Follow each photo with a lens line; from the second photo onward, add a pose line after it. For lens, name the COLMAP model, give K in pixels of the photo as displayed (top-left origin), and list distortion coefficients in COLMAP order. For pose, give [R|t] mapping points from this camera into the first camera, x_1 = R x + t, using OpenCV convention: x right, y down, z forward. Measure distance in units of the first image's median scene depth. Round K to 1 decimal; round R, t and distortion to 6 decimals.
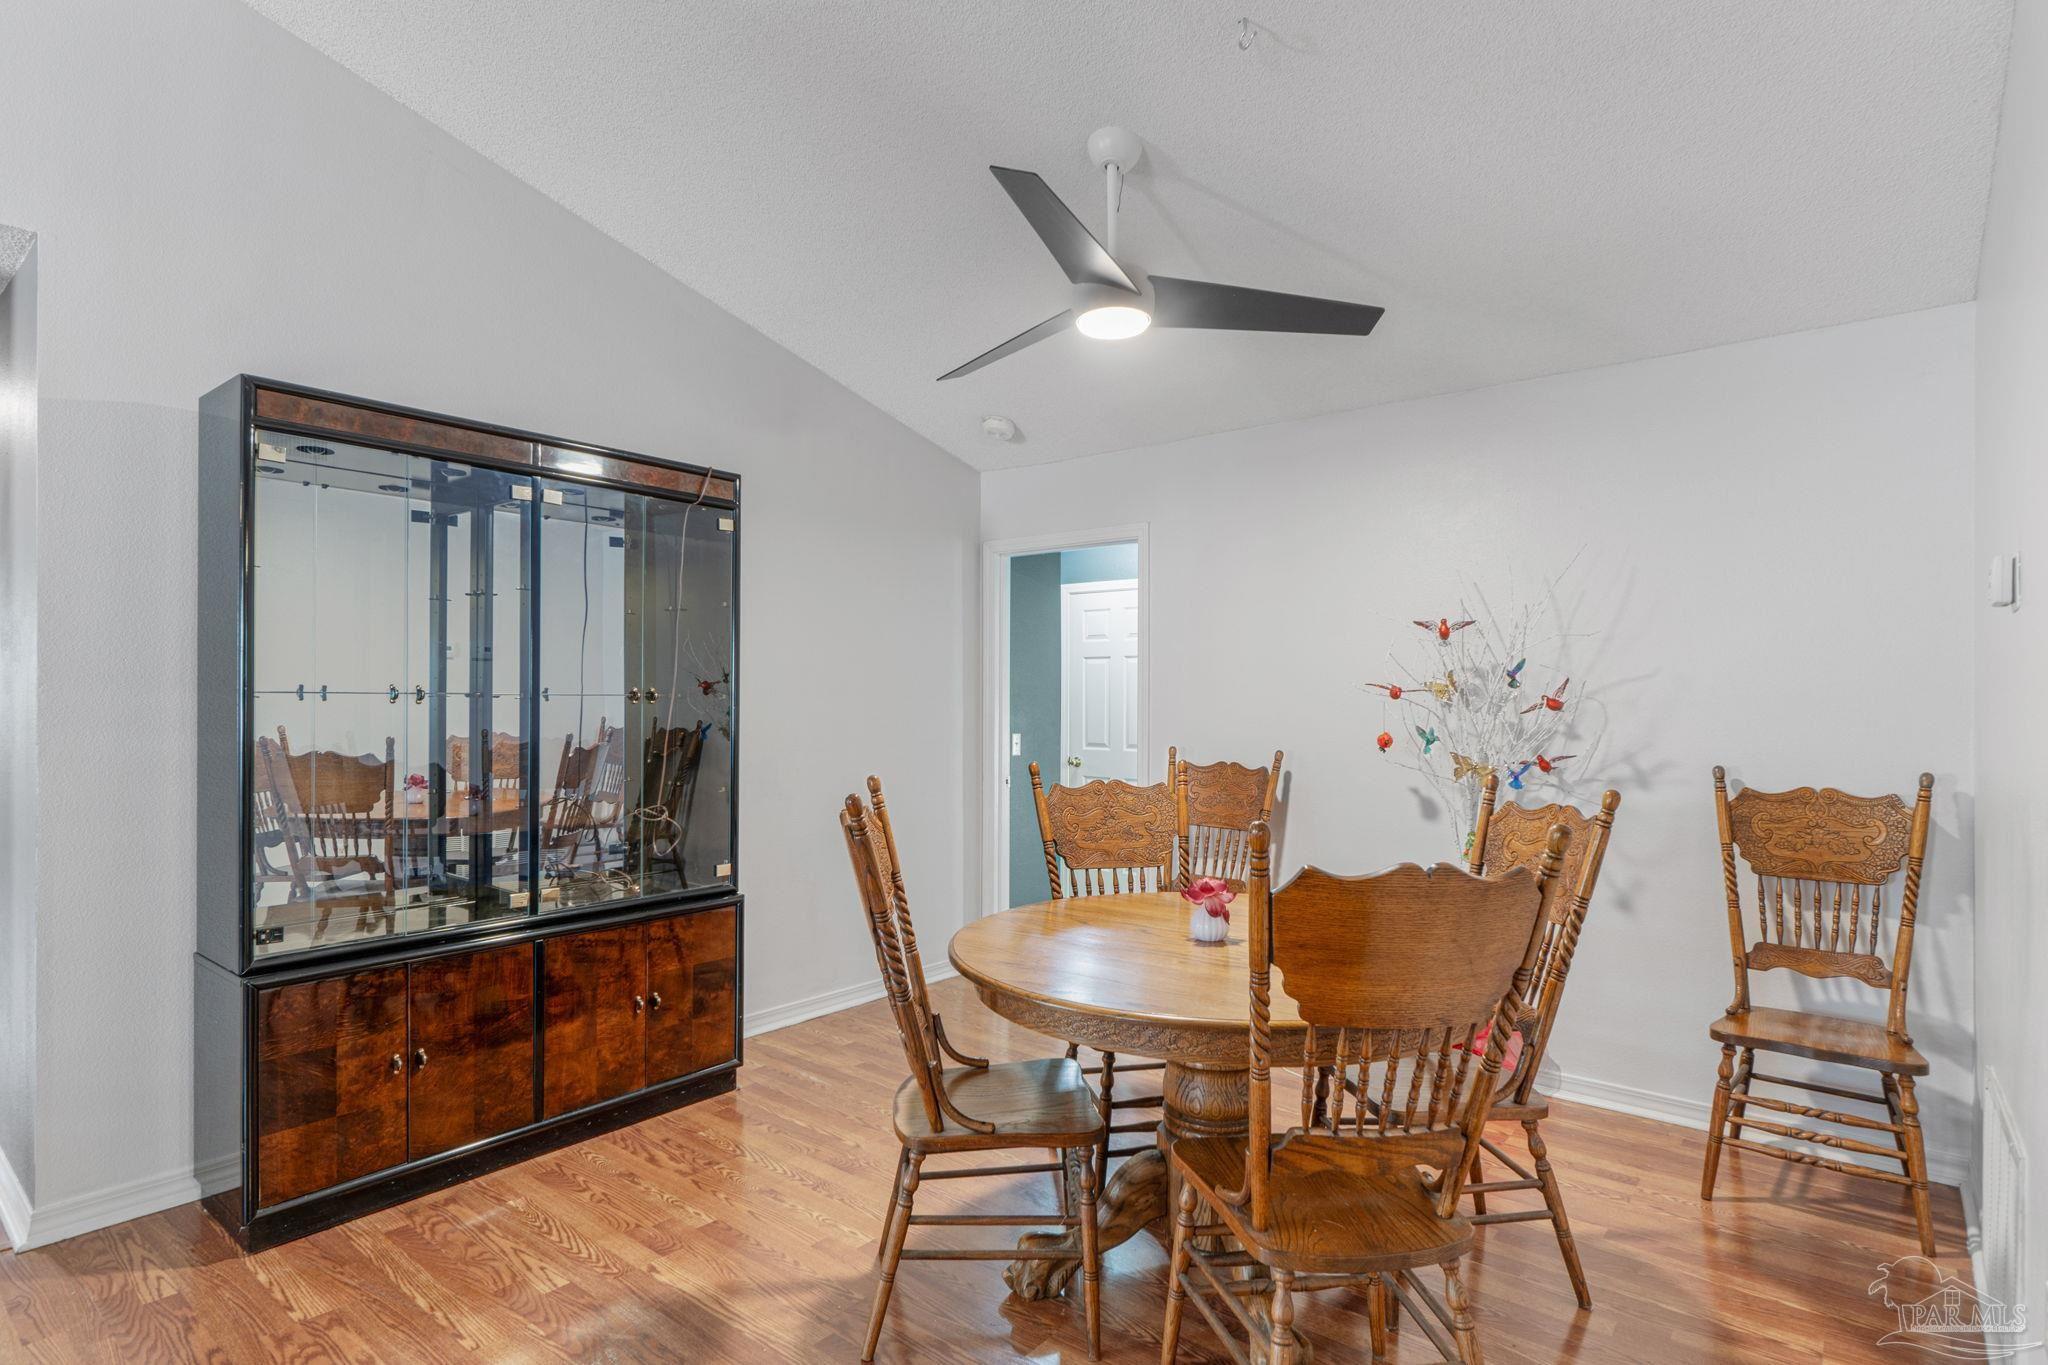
lens RADIAL K [[1053.9, 0, 1019.0], [0, 1053.9, 700.7], [0, 0, 1]] dist [-0.004743, 0.000418]
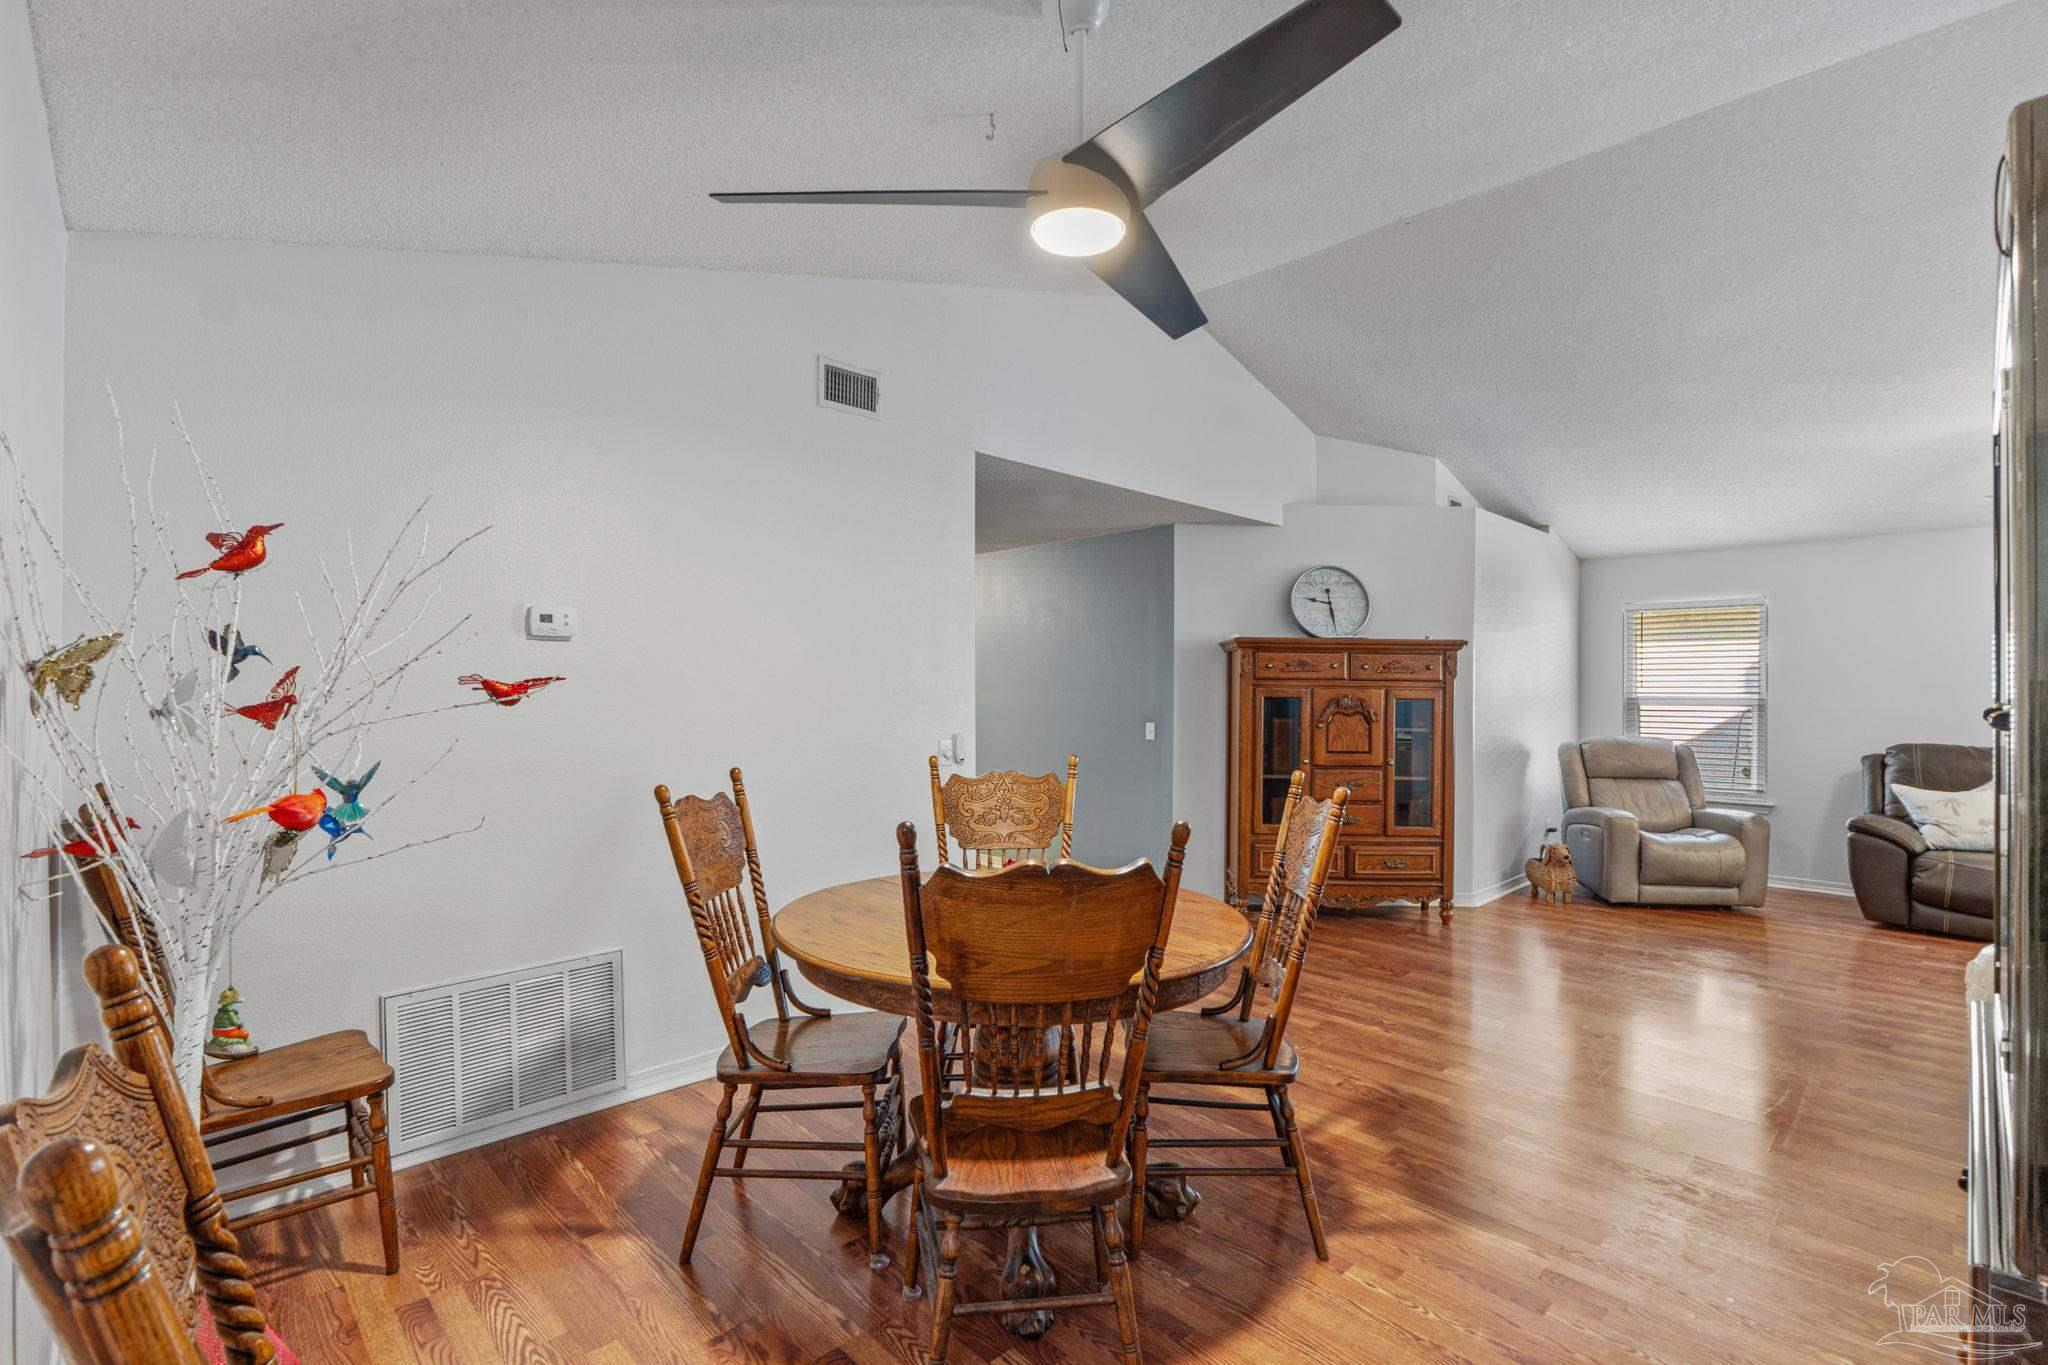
lens RADIAL K [[954.4, 0, 1008.7], [0, 954.4, 685.9], [0, 0, 1]] dist [-0.016036, -0.000758]
pose [[0.993166, 0.000116, -0.116712, 0.261607], [0.000005, 0.999999, 0.001033, -0.016774], [0.116712, -0.001027, 0.993165, -0.019381]]
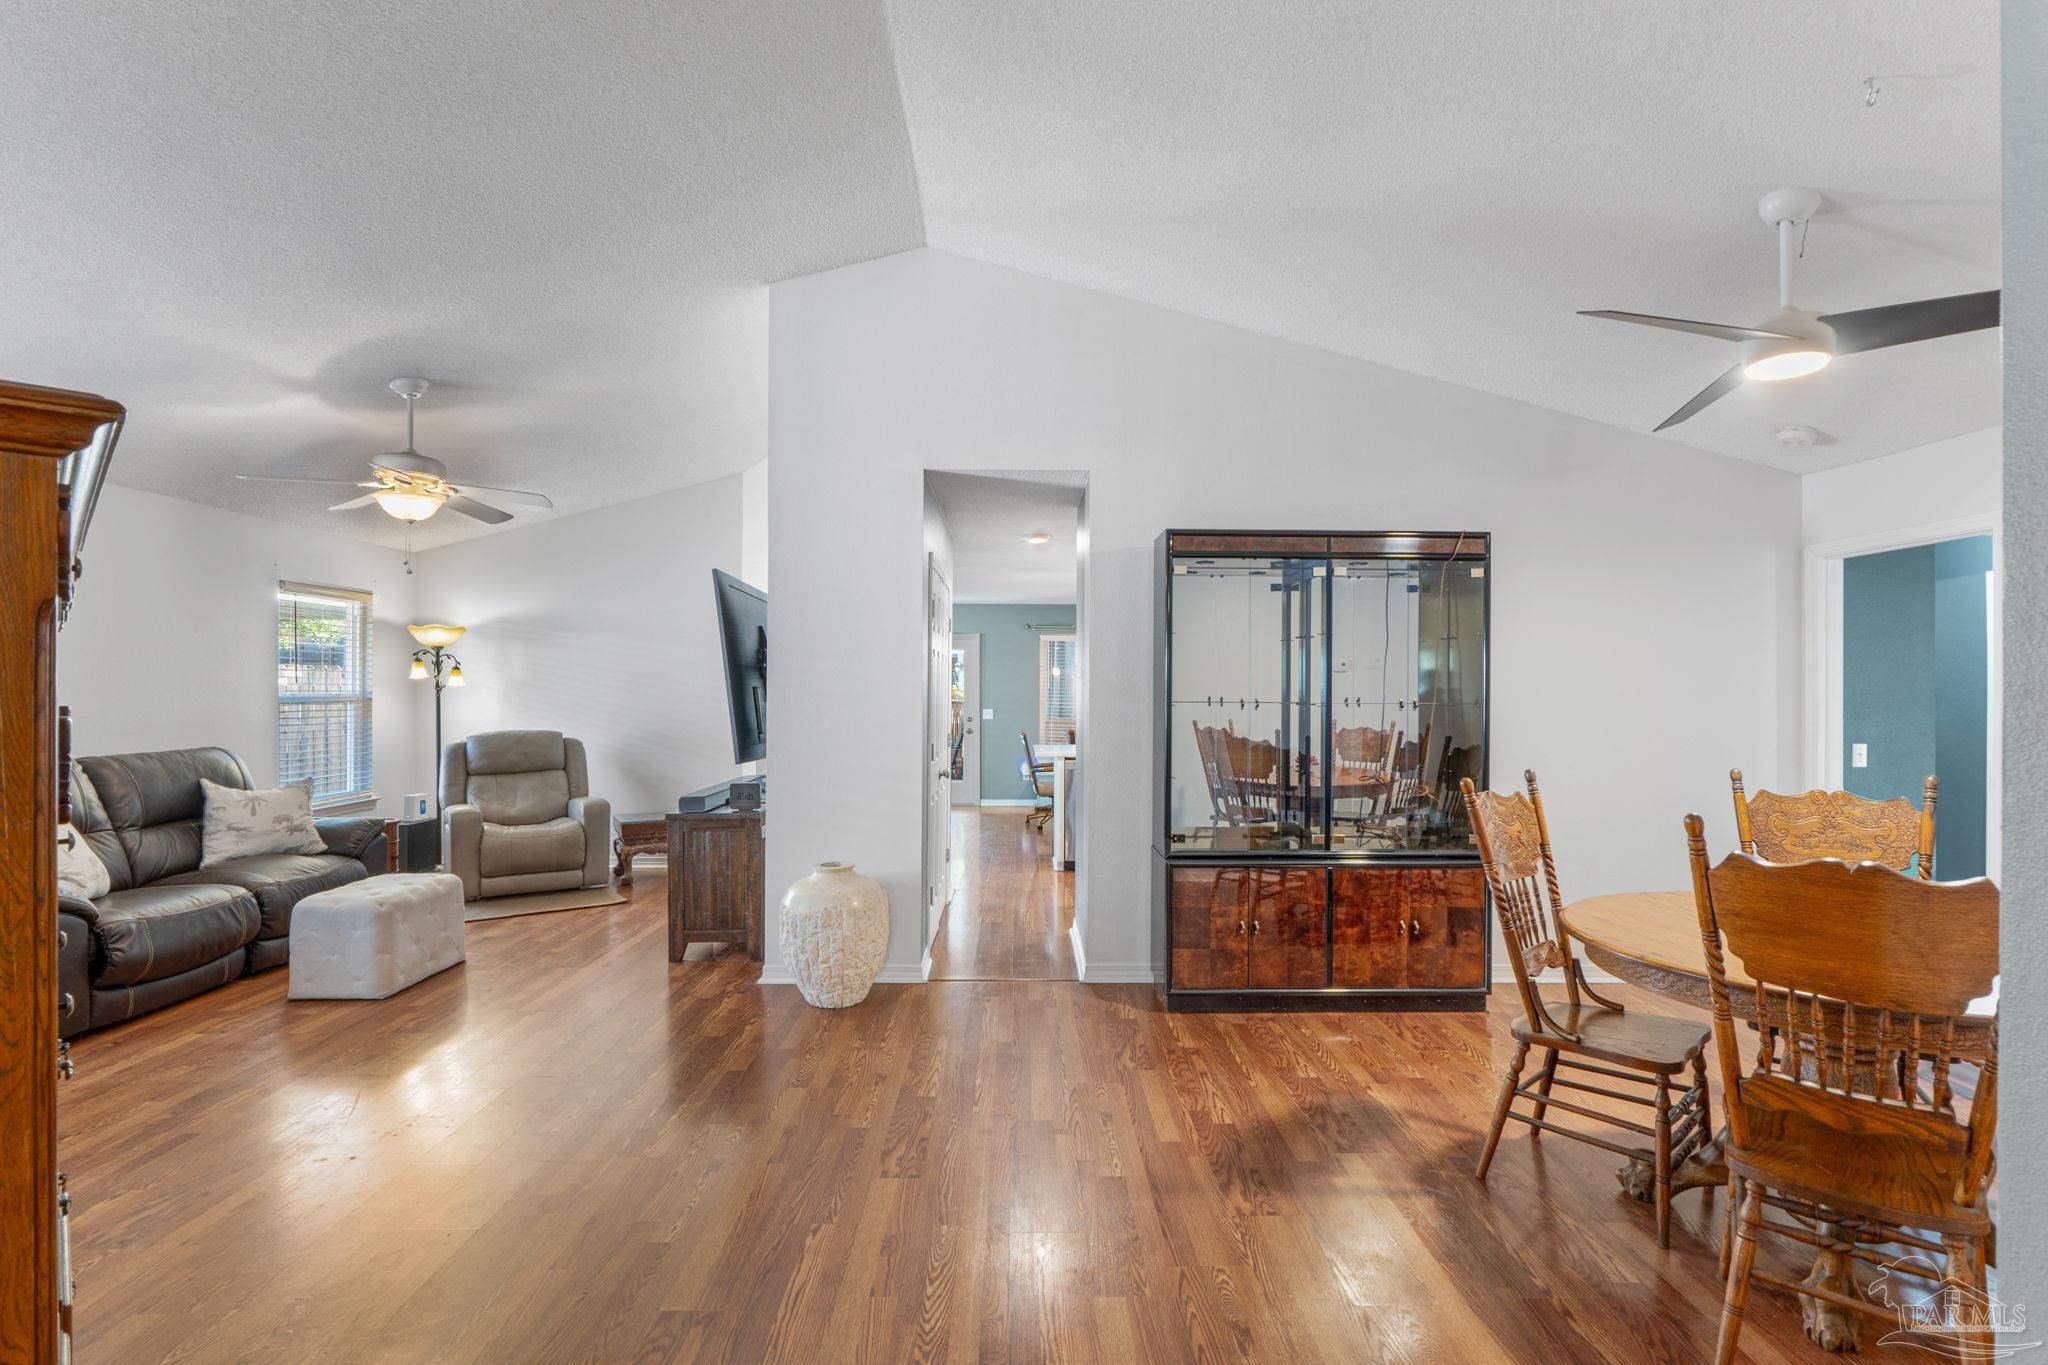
lens RADIAL K [[954.4, 0, 1032.7], [0, 954.4, 696.5], [0, 0, 1]] dist [-0.016036, -0.000758]
pose [[0.646496, 0.001671, -0.762916, 0.331235], [-0.003611, 0.999993, -0.000871, -0.015421], [0.762909, 0.003318, 0.646497, -0.219080]]
